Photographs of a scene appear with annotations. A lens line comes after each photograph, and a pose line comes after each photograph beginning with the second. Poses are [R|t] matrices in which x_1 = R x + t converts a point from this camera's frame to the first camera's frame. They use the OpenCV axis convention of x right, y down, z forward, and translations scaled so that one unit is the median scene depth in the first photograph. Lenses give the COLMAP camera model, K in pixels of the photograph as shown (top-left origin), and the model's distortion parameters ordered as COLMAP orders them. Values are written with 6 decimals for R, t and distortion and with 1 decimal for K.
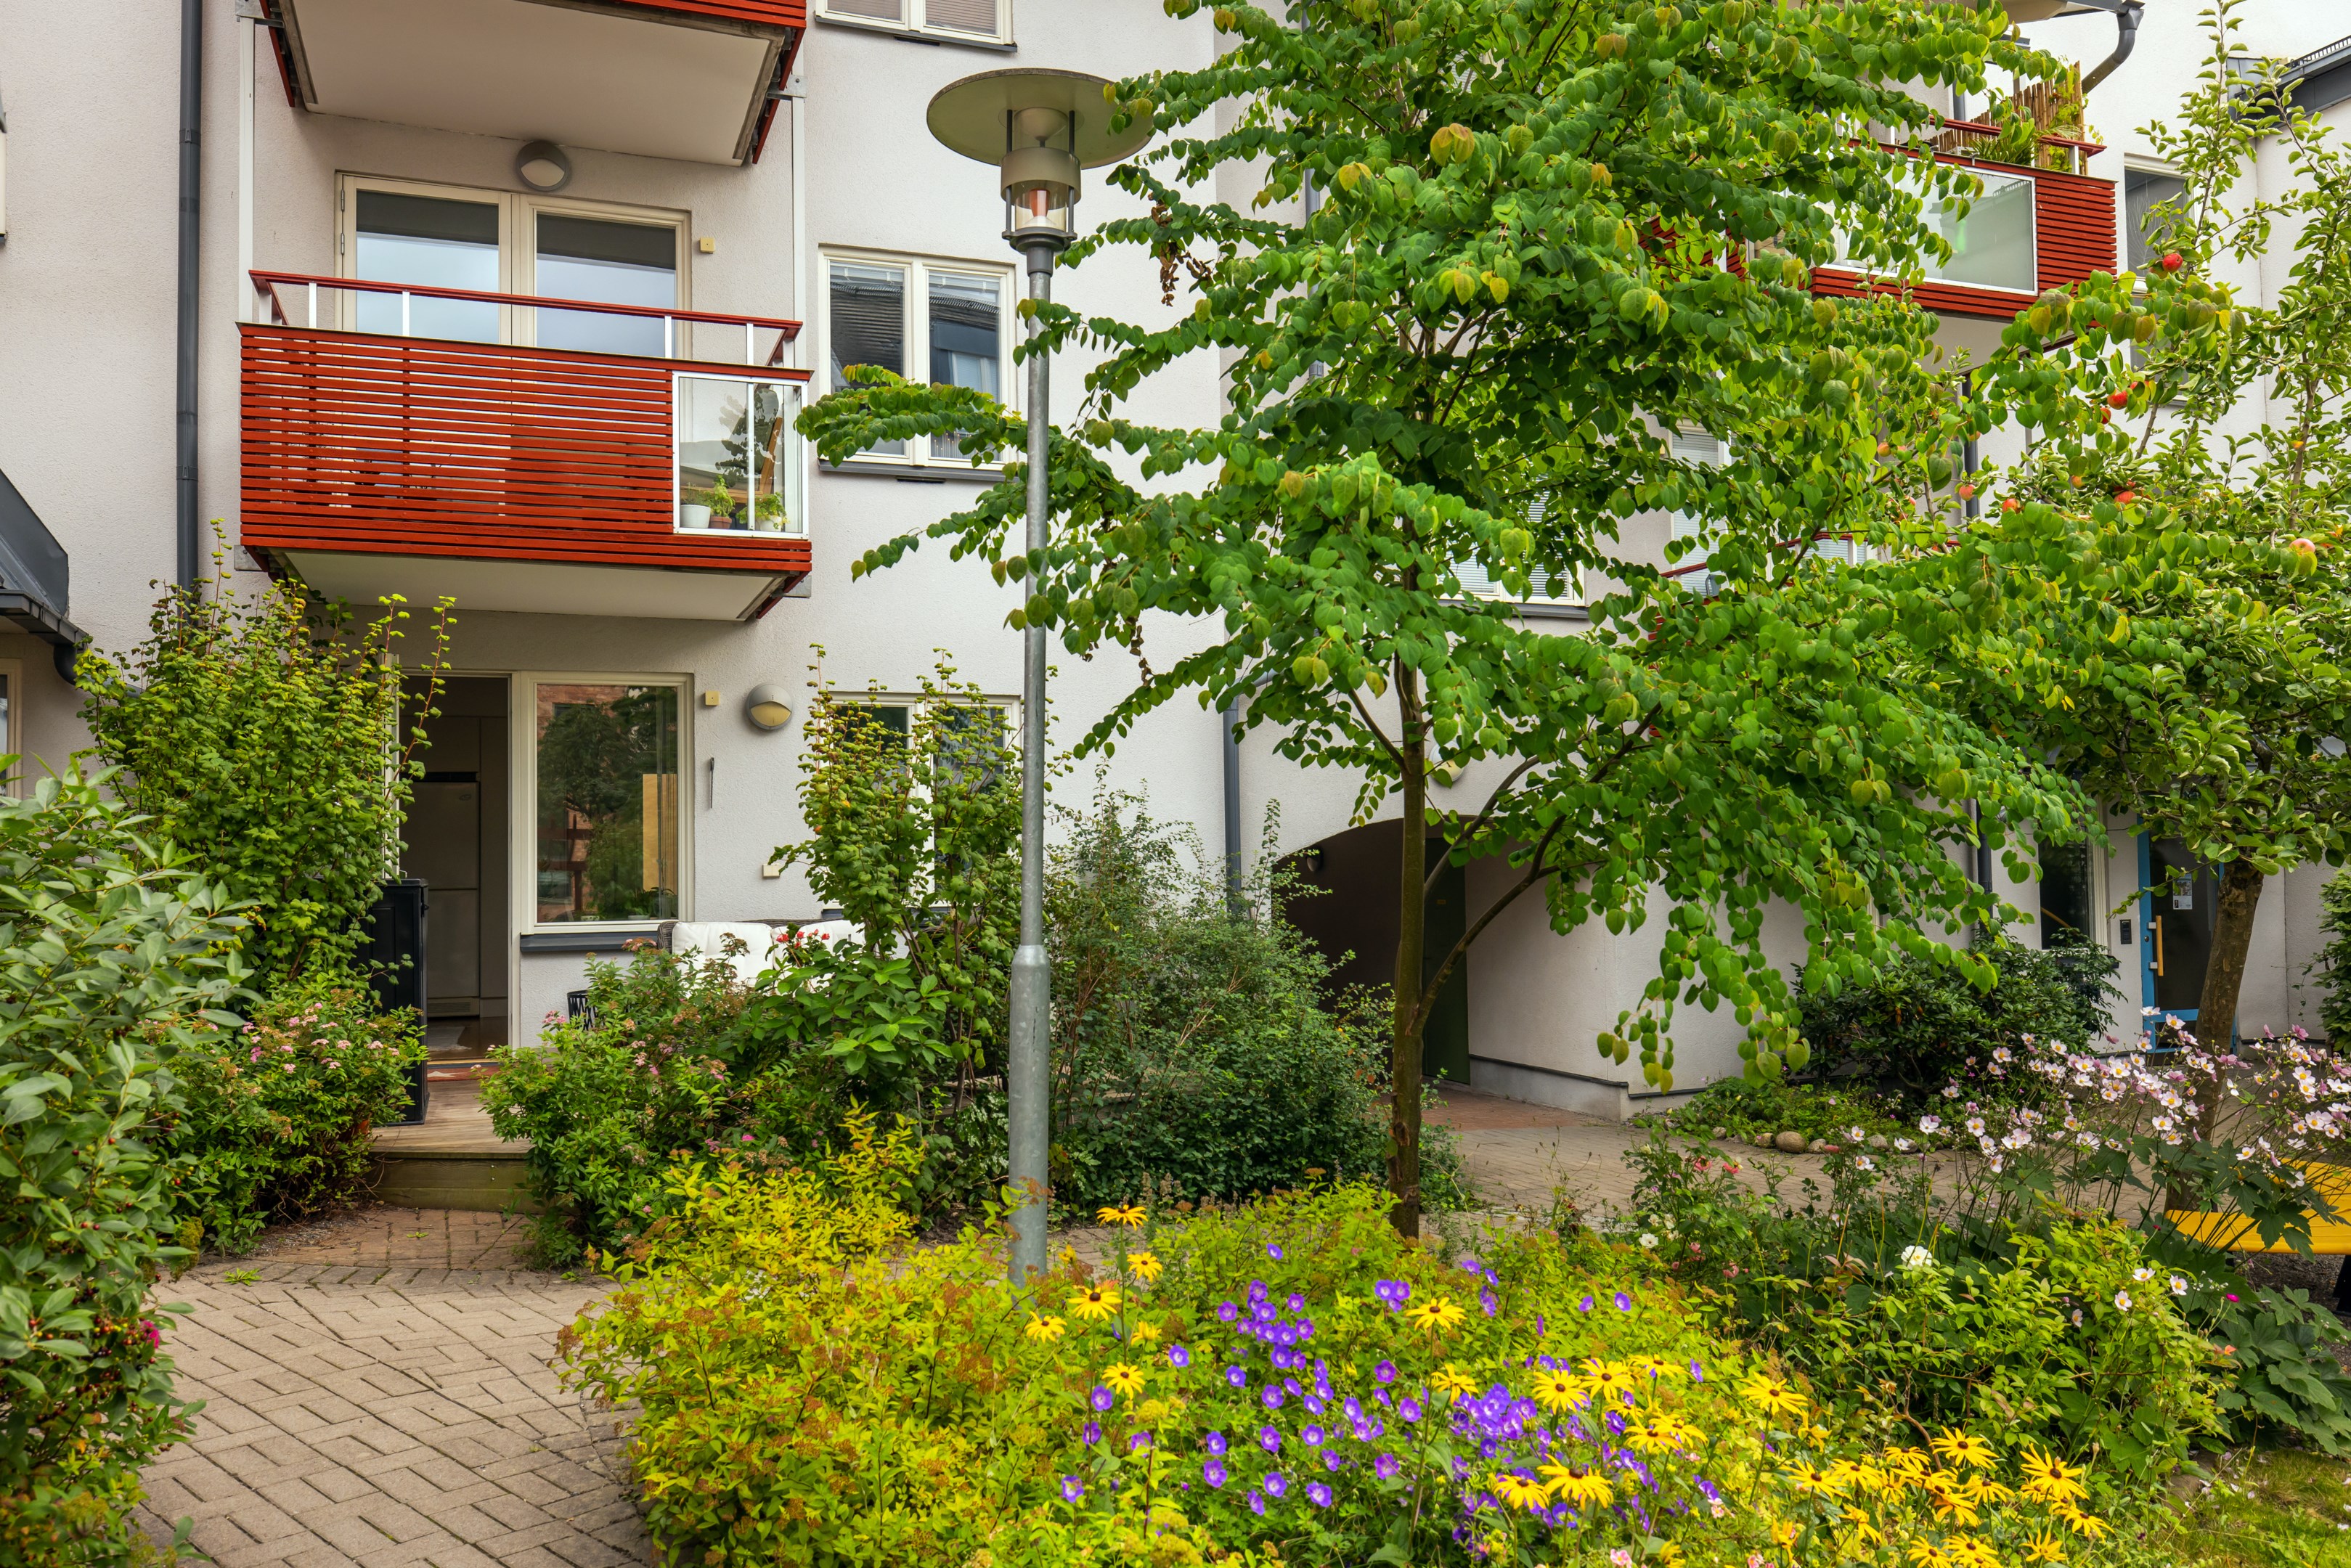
lens RADIAL K [[1732.2, 0, 1177.8], [0, 1732.2, 789.7], [0, 0, 1]] dist [-0.000691, 0.000890]
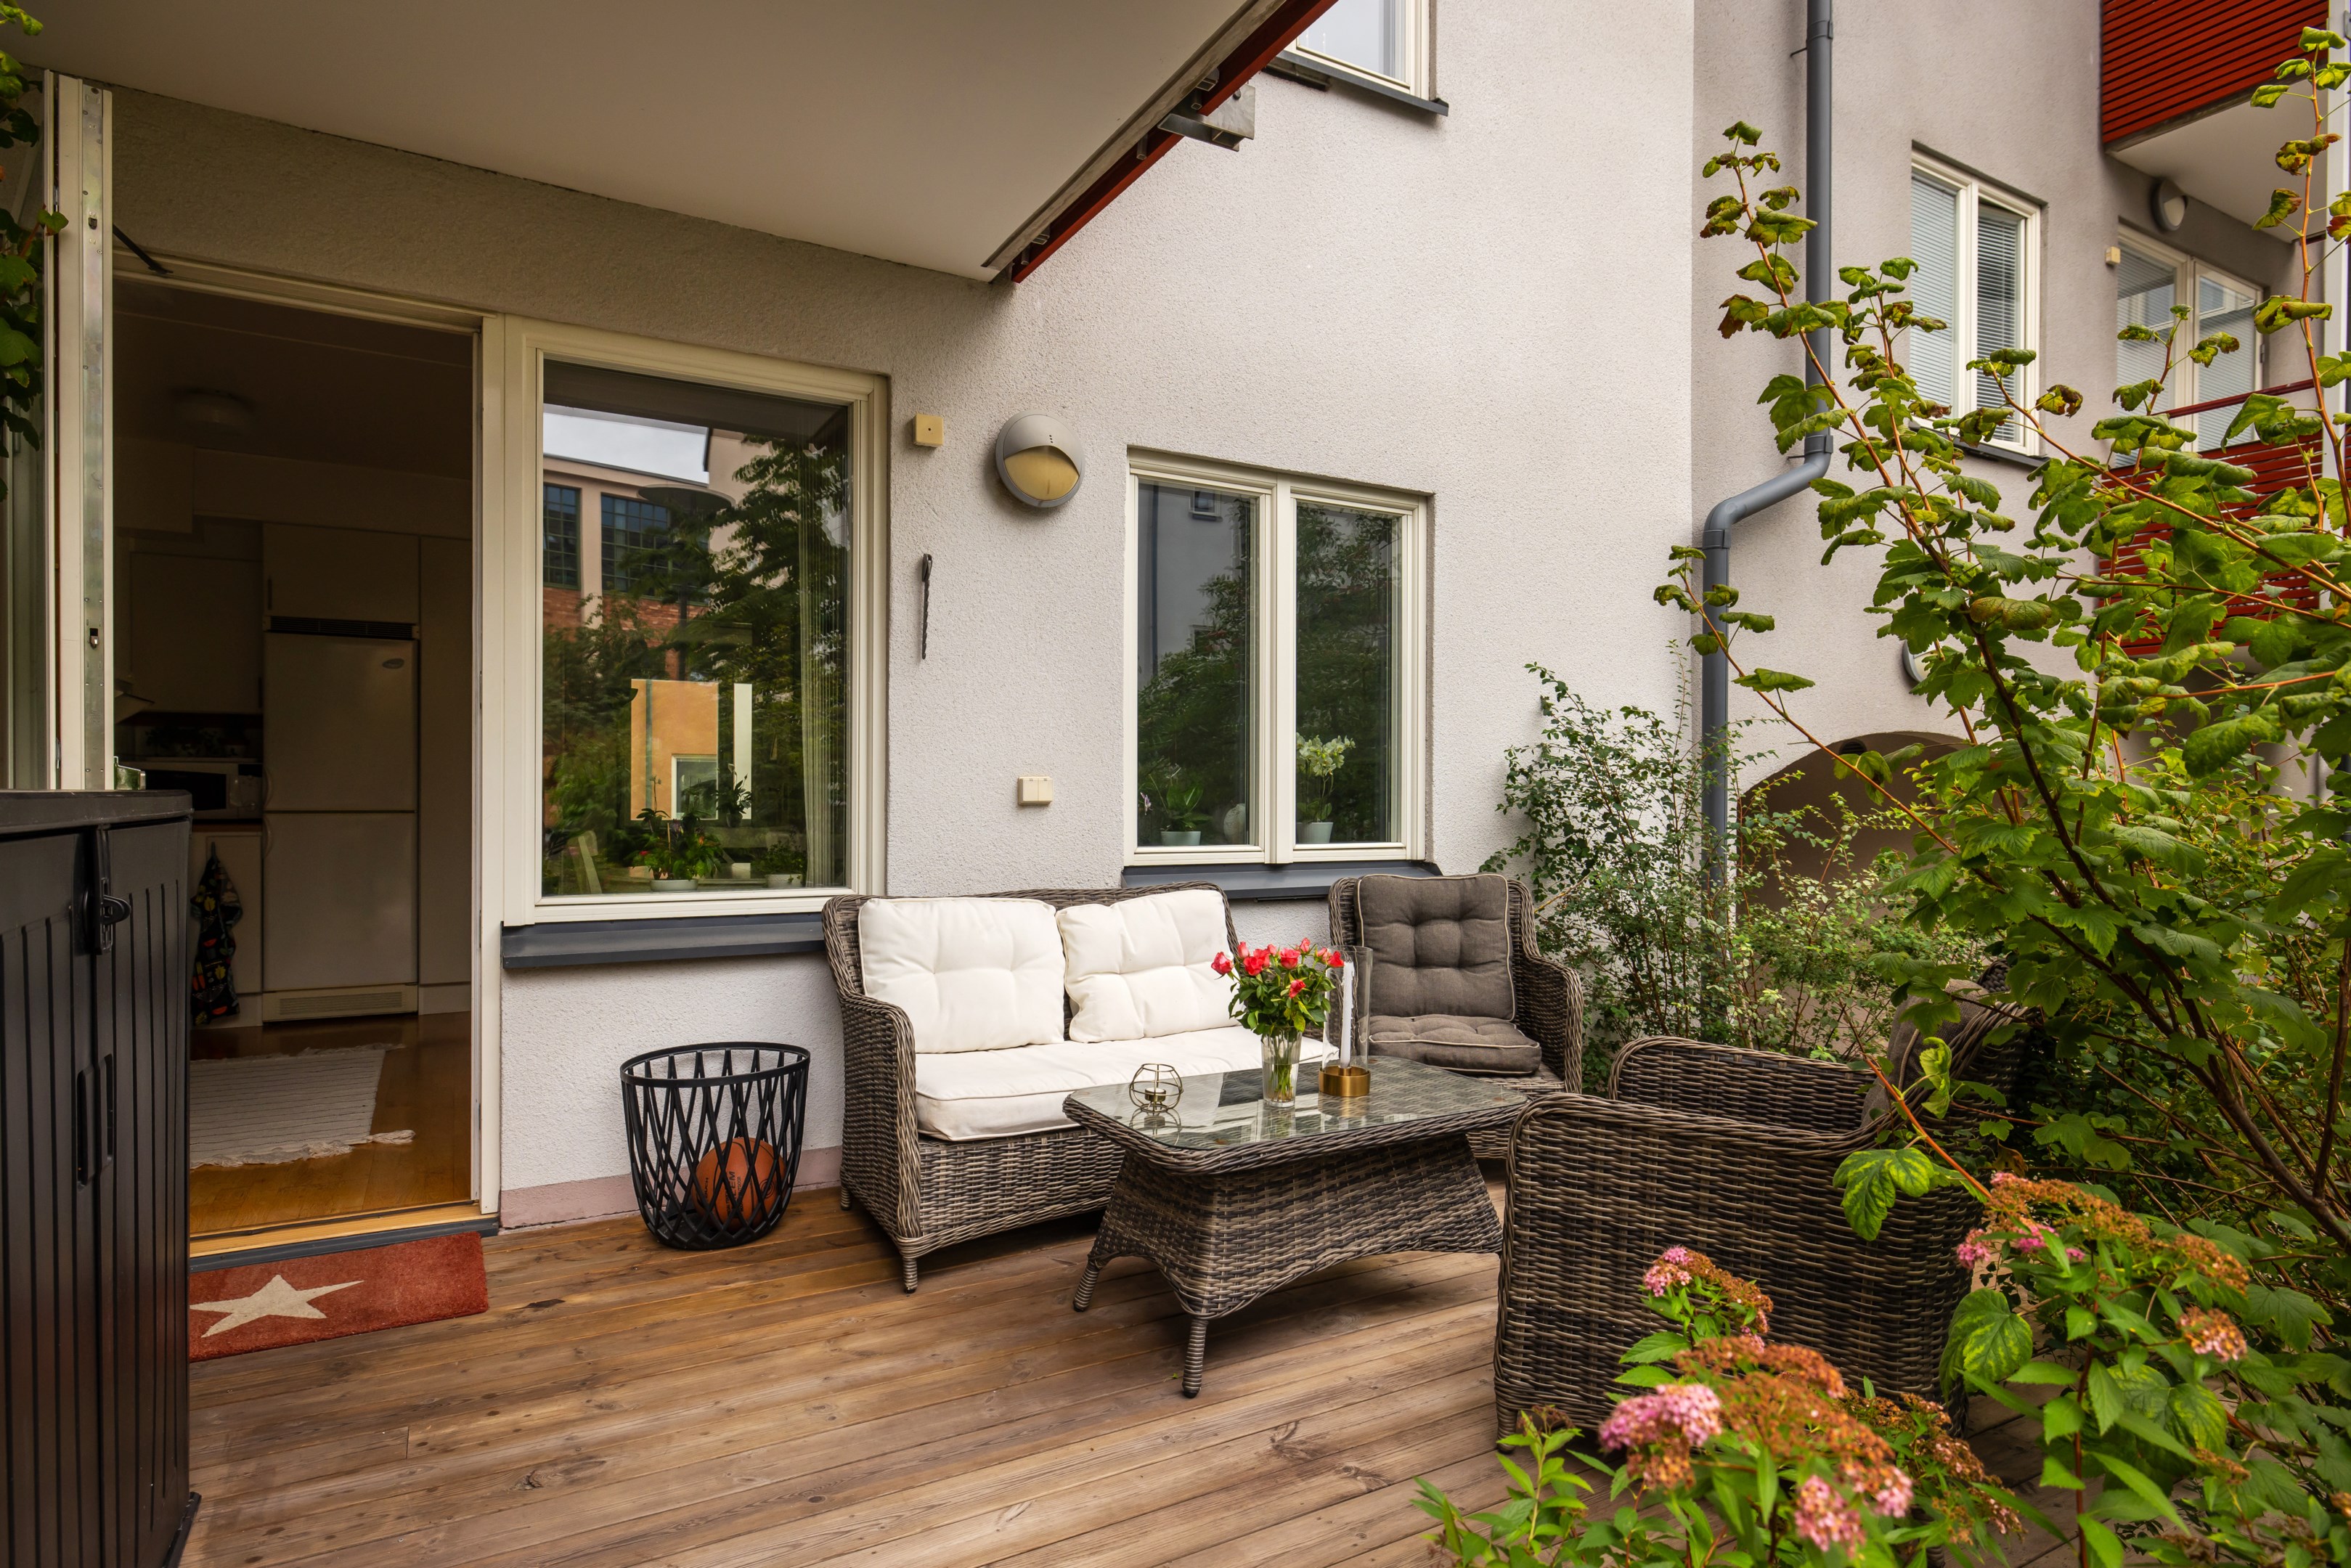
lens RADIAL K [[1235.9, 0, 1187.3], [0, 1235.9, 799.8], [0, 0, 1]] dist [0.000722, -0.001232]
pose [[0.987266, 0.019818, 0.157841, -0.260603], [-0.026836, 0.998738, 0.042456, 0.034710], [-0.156800, -0.046151, 0.986551, 0.671560]]
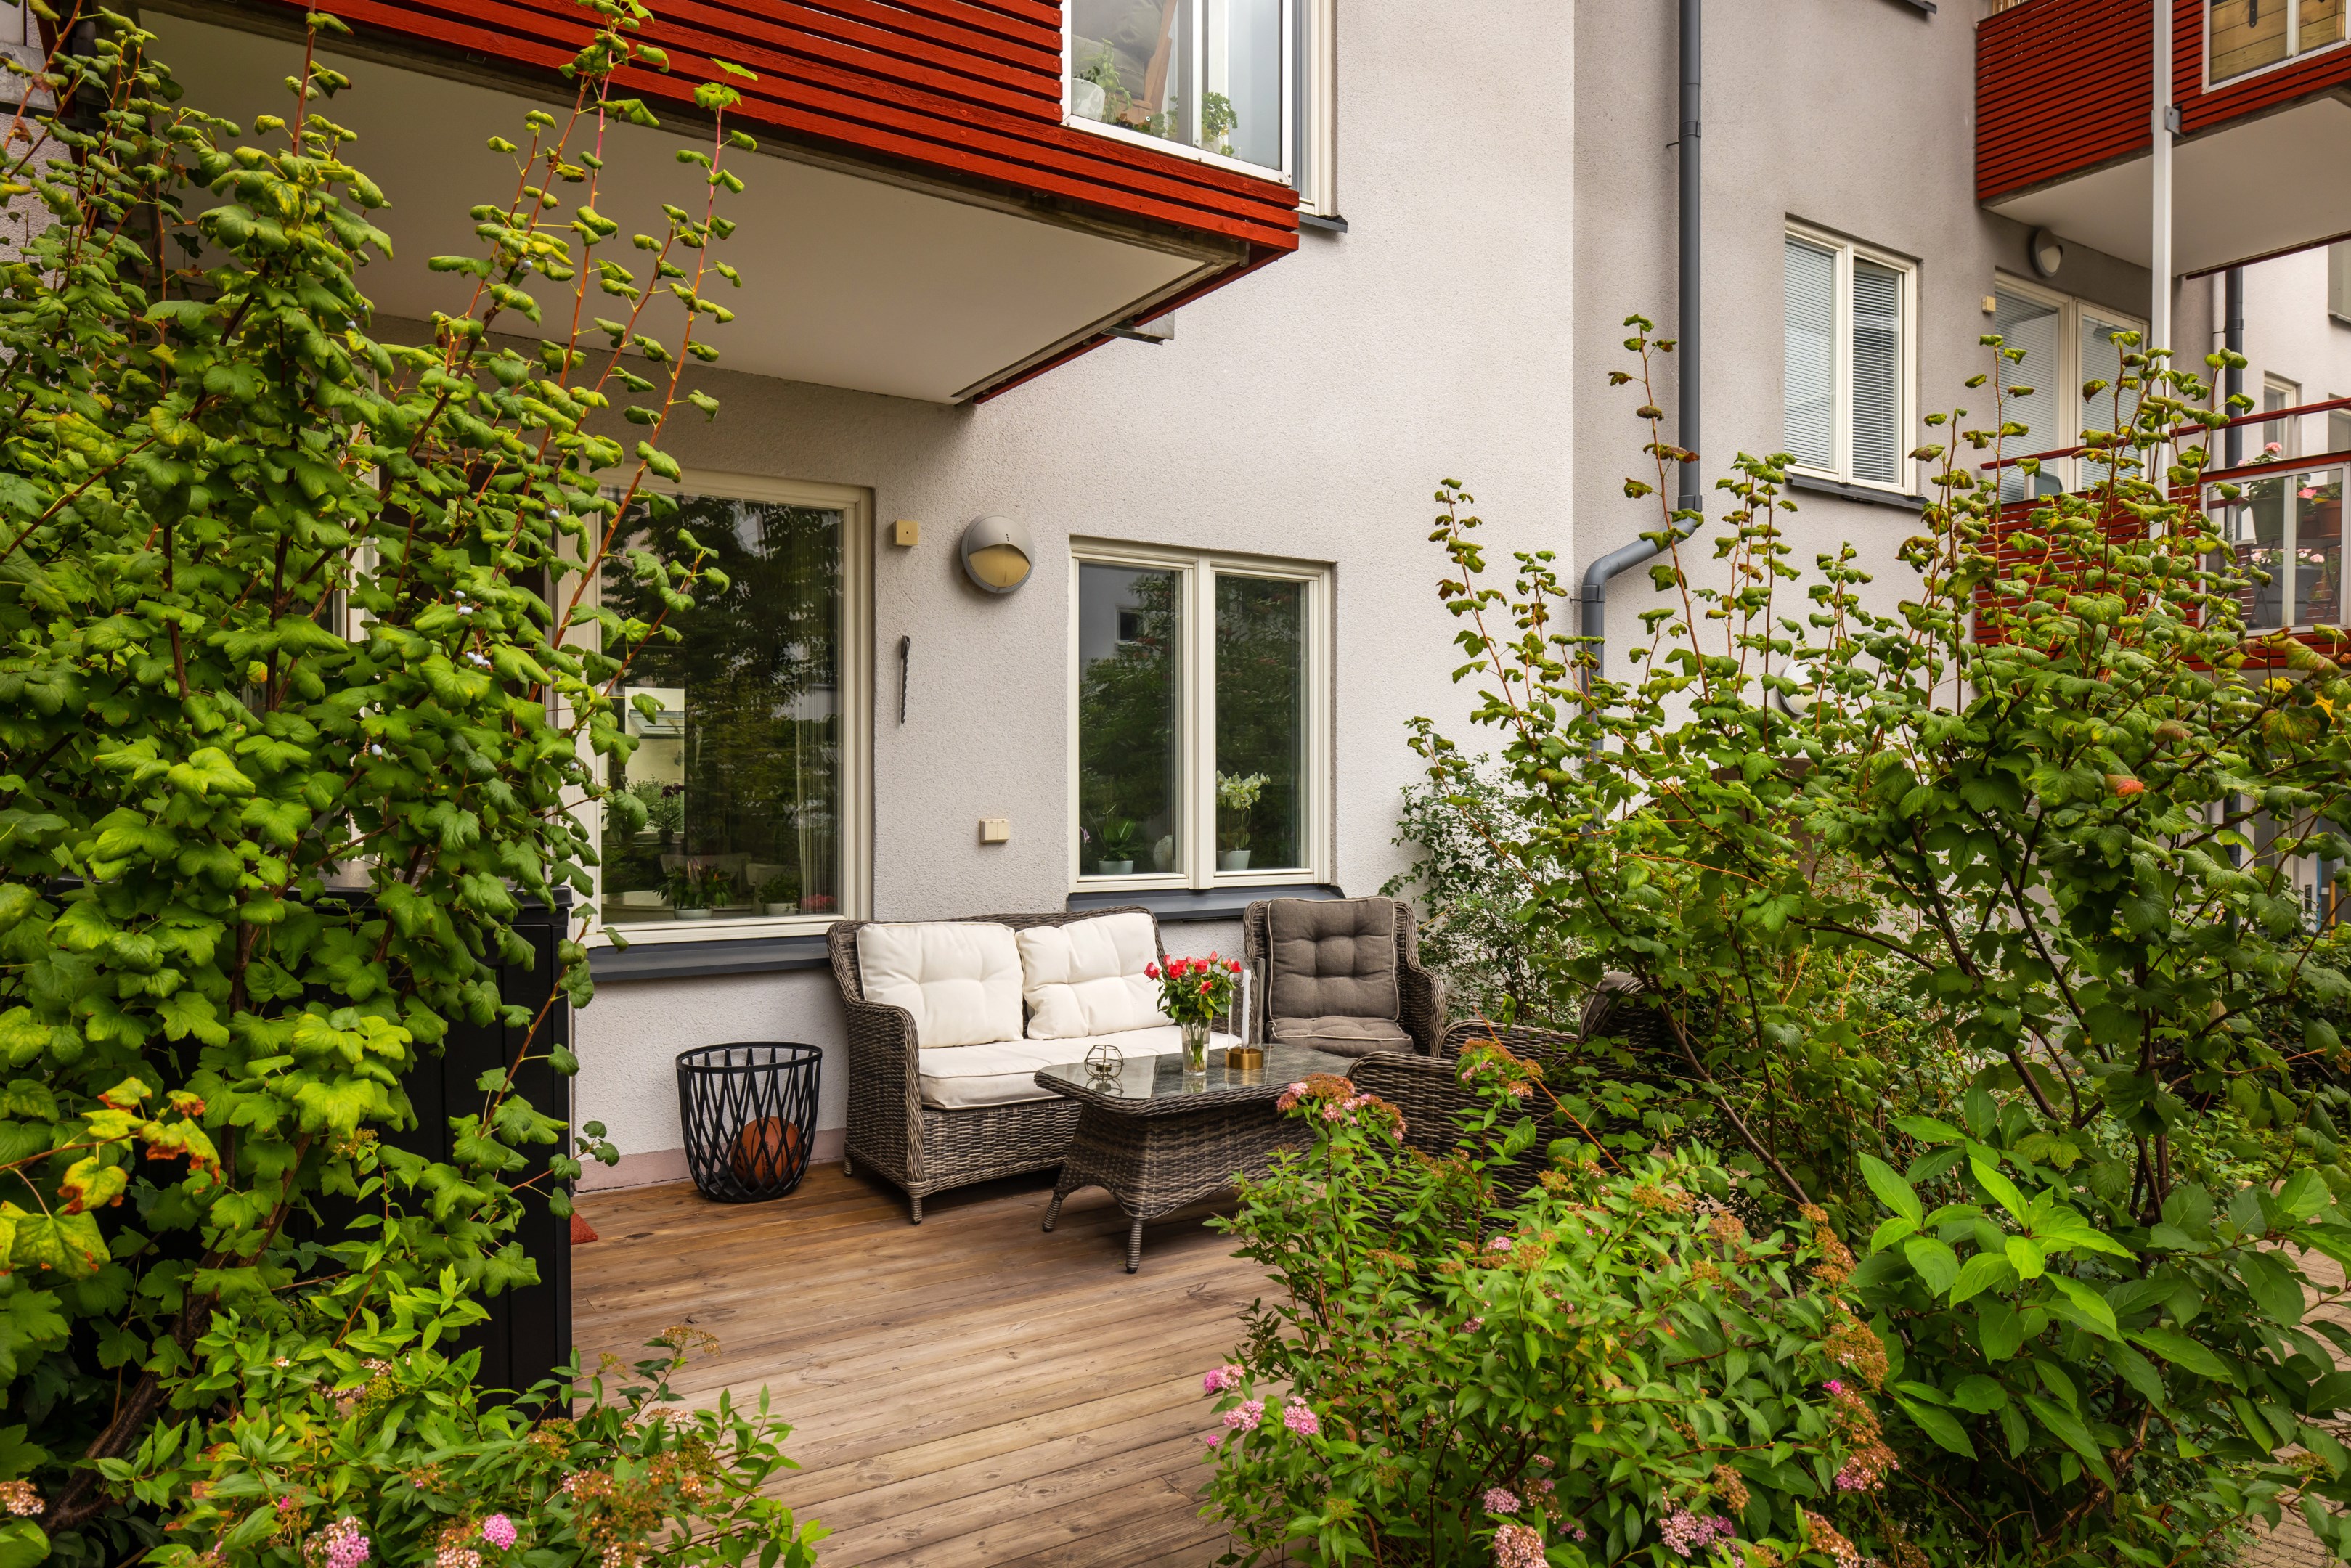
lens RADIAL K [[1479.2, 0, 1182.1], [0, 1479.2, 795.6], [0, 0, 1]] dist [0.007446, -0.008635]
pose [[0.978592, 0.015083, 0.205254, -0.290586], [-0.024552, 0.998745, 0.043663, 0.011447], [-0.204338, -0.047768, 0.977734, 0.514103]]
